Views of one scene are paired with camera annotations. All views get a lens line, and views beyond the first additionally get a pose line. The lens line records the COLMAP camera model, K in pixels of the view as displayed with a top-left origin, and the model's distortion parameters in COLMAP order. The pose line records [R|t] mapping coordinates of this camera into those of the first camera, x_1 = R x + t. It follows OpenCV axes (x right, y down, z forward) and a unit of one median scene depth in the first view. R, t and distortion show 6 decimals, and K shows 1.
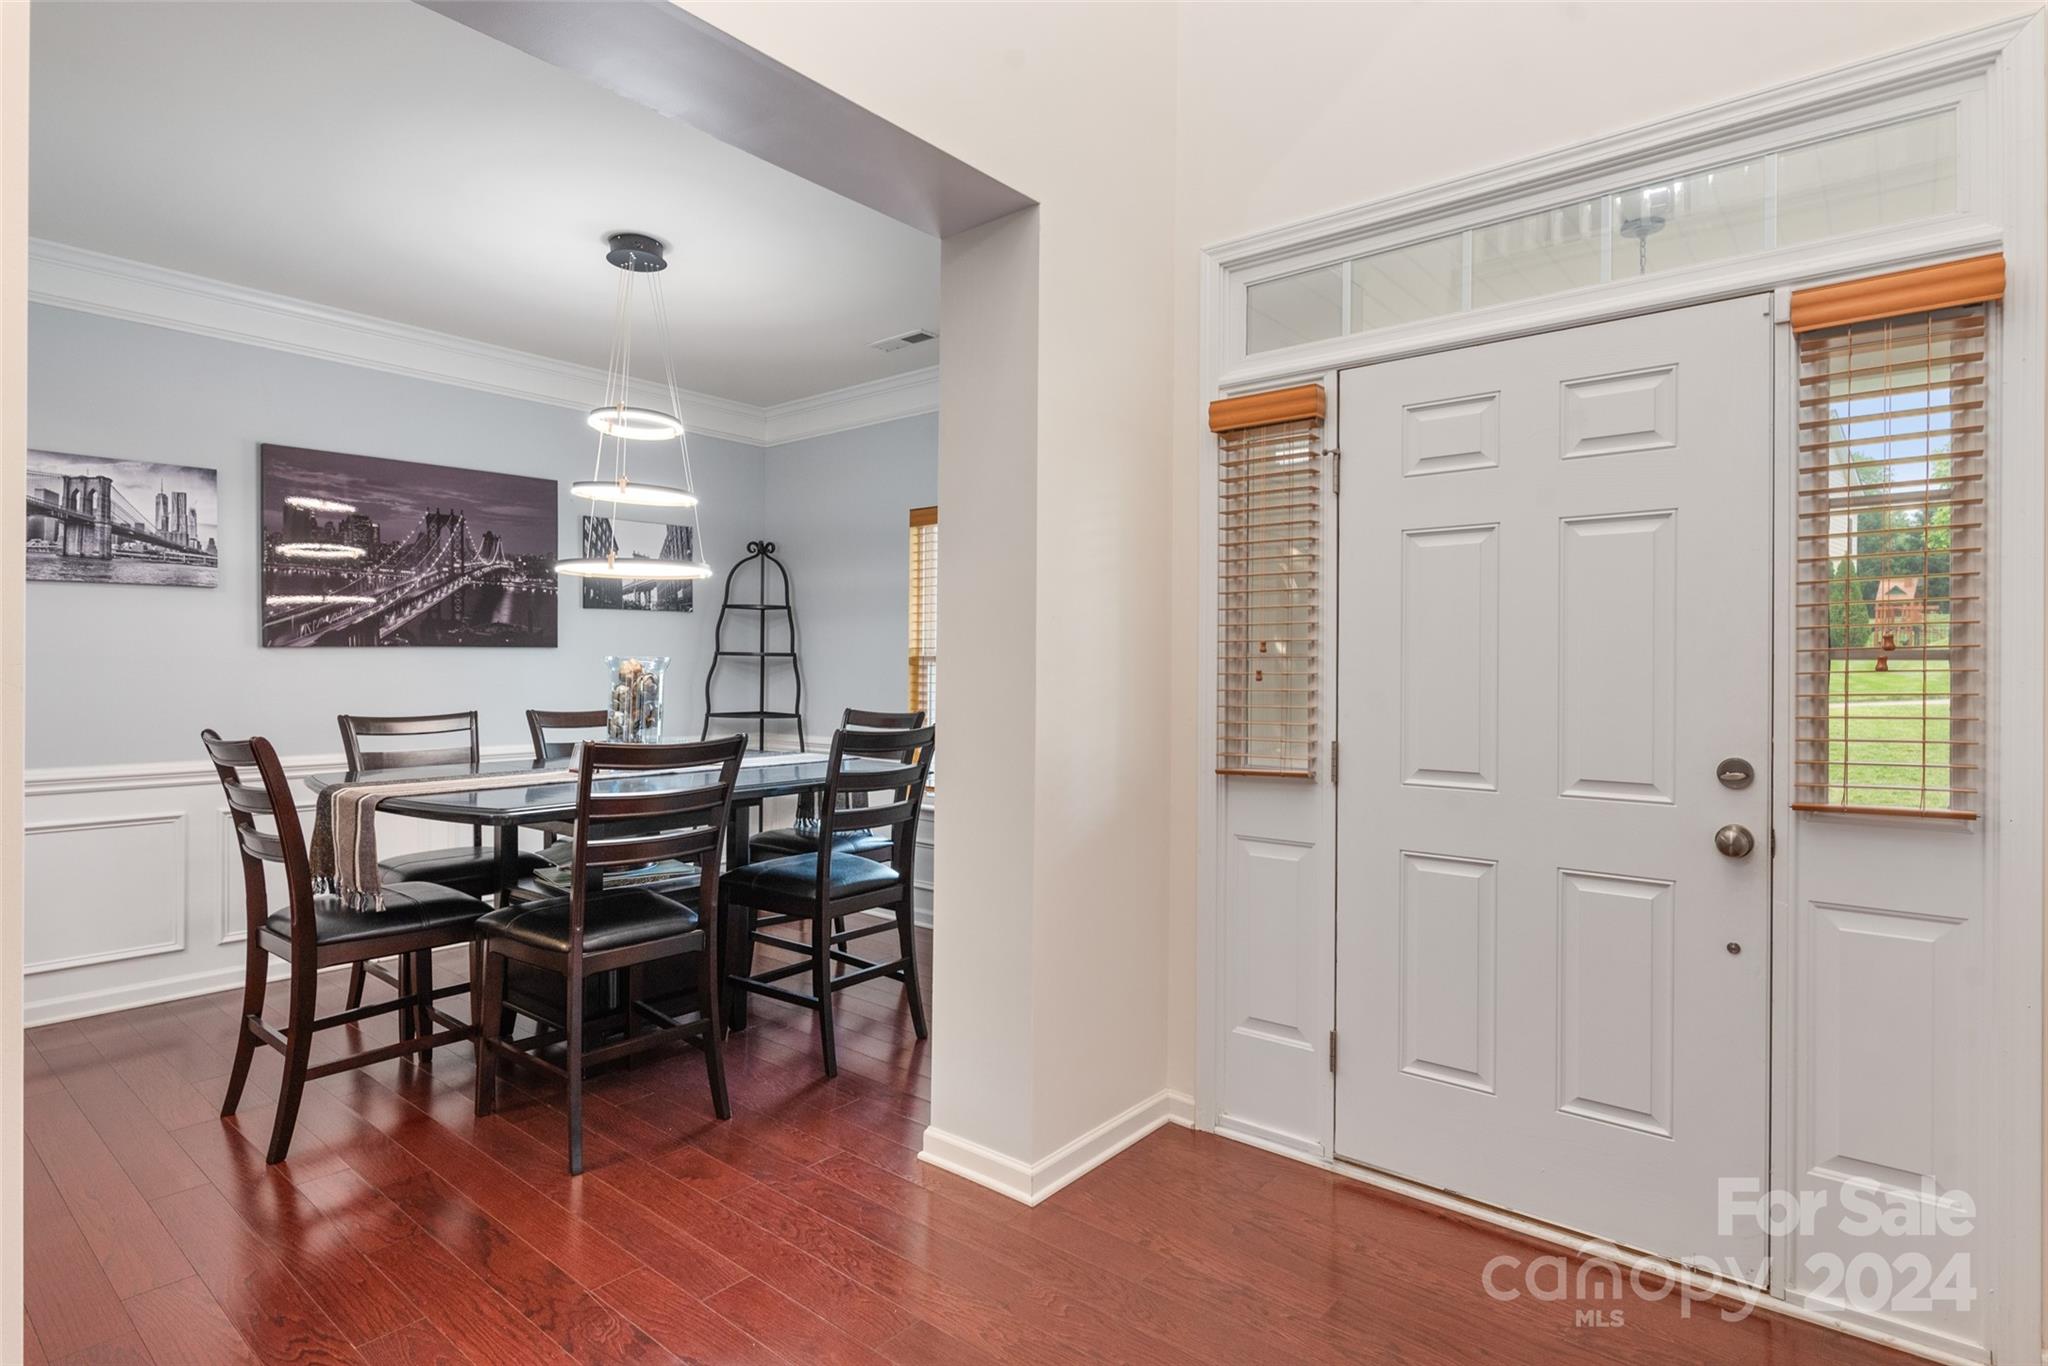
lens RADIAL K [[1034.5, 0, 1025.8], [0, 1034.5, 674.0], [0, 0, 1]] dist [-0.003536, 0.000811]
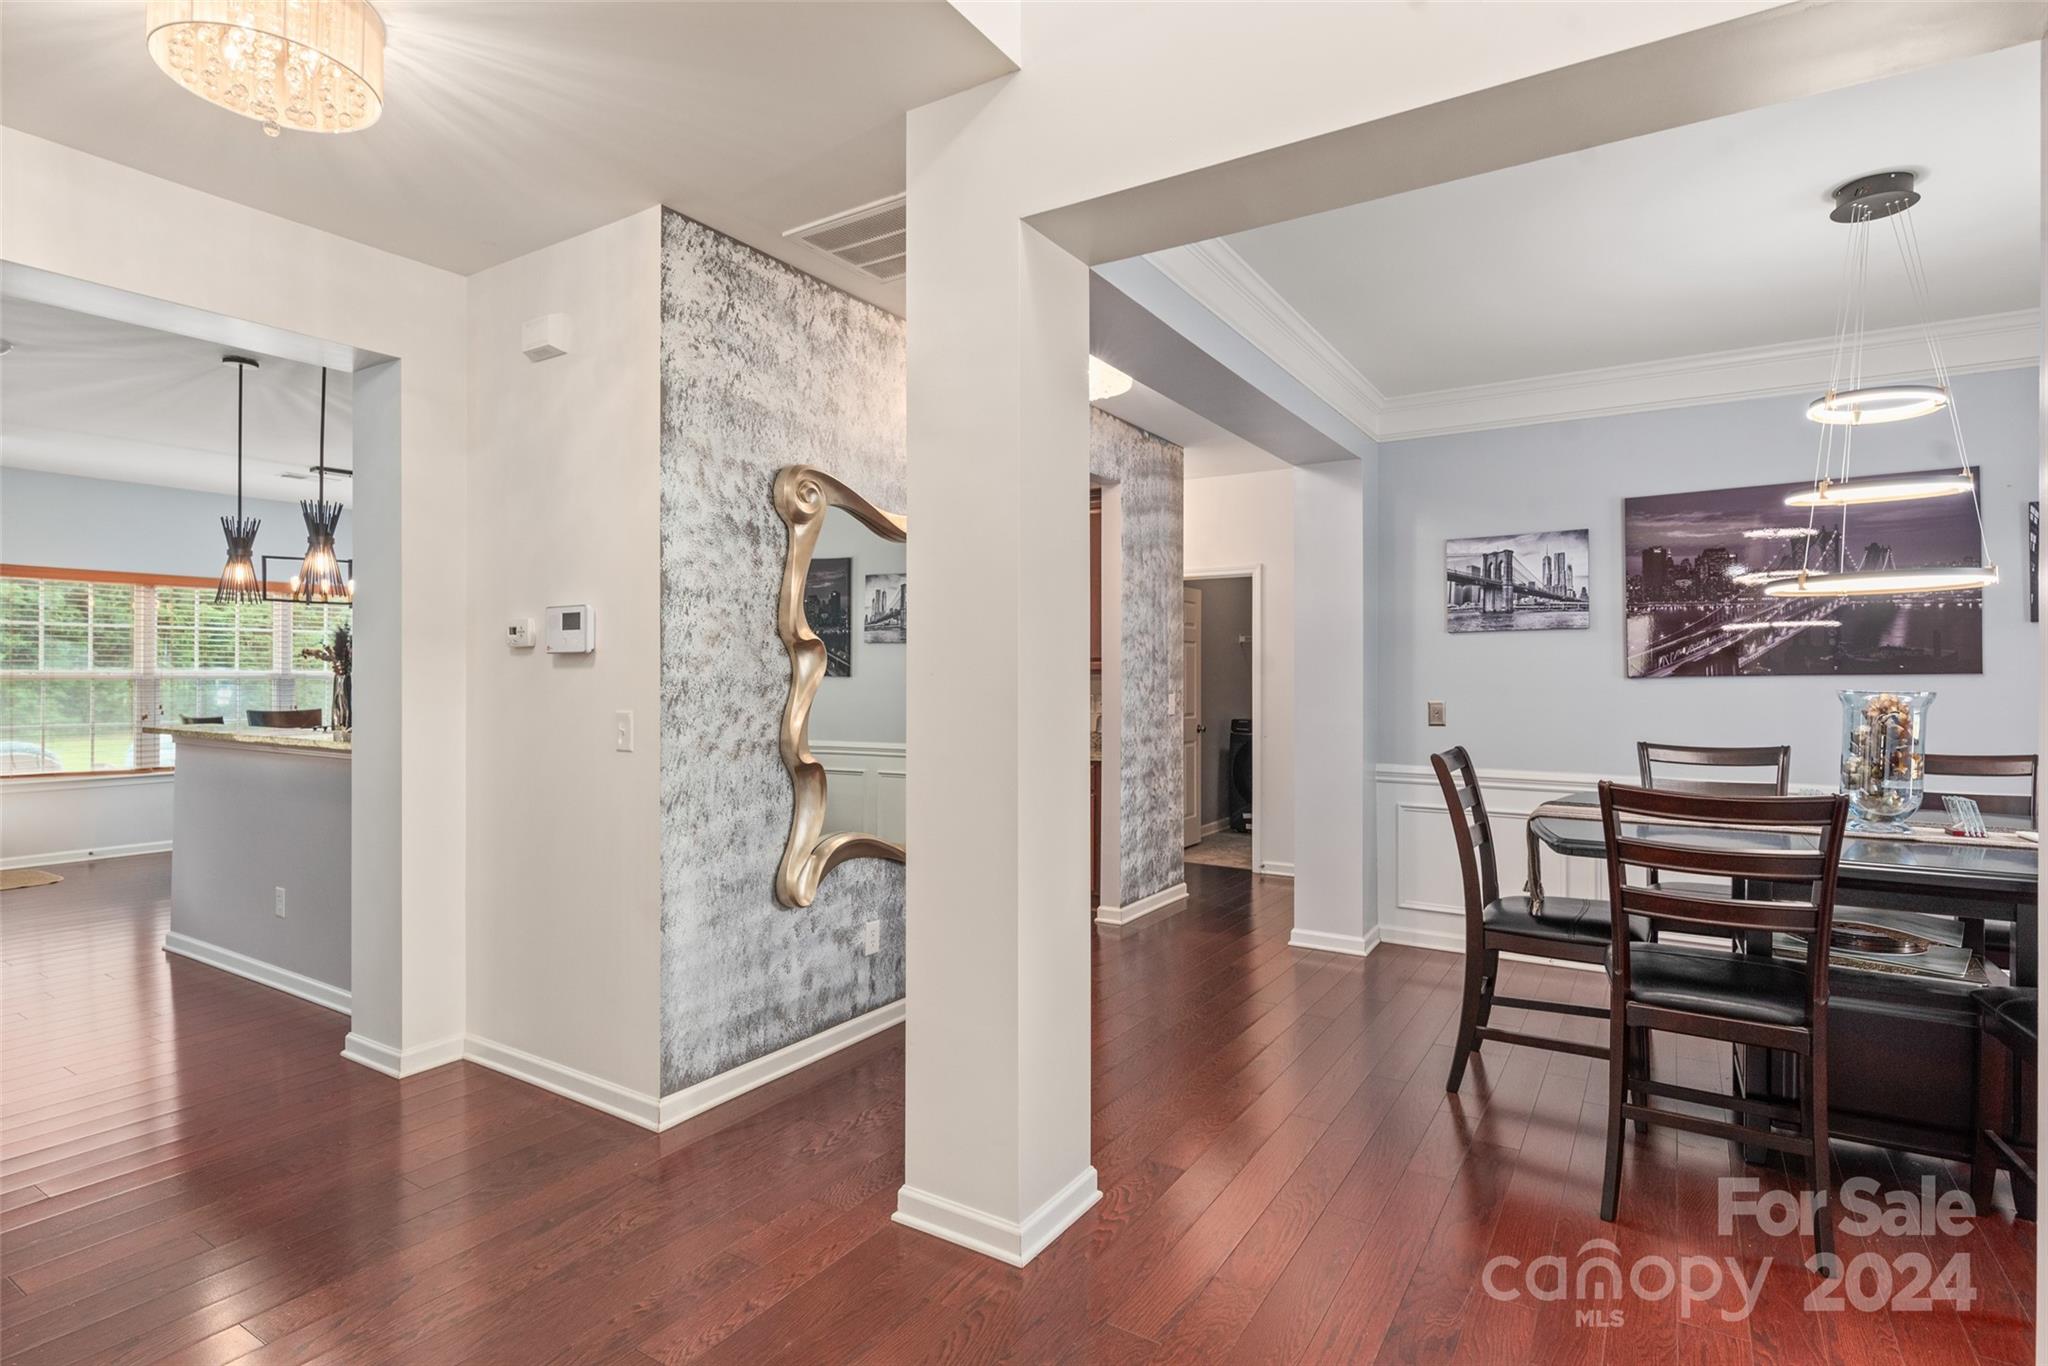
lens RADIAL K [[1034.5, 0, 1034.2], [0, 1034.5, 662.9], [0, 0, 1]] dist [-0.003536, 0.000811]
pose [[0.144251, -0.021089, -0.989316, 0.309229], [-0.009152, 0.999702, -0.022645, -0.012028], [0.989499, 0.012320, 0.144015, 0.212468]]
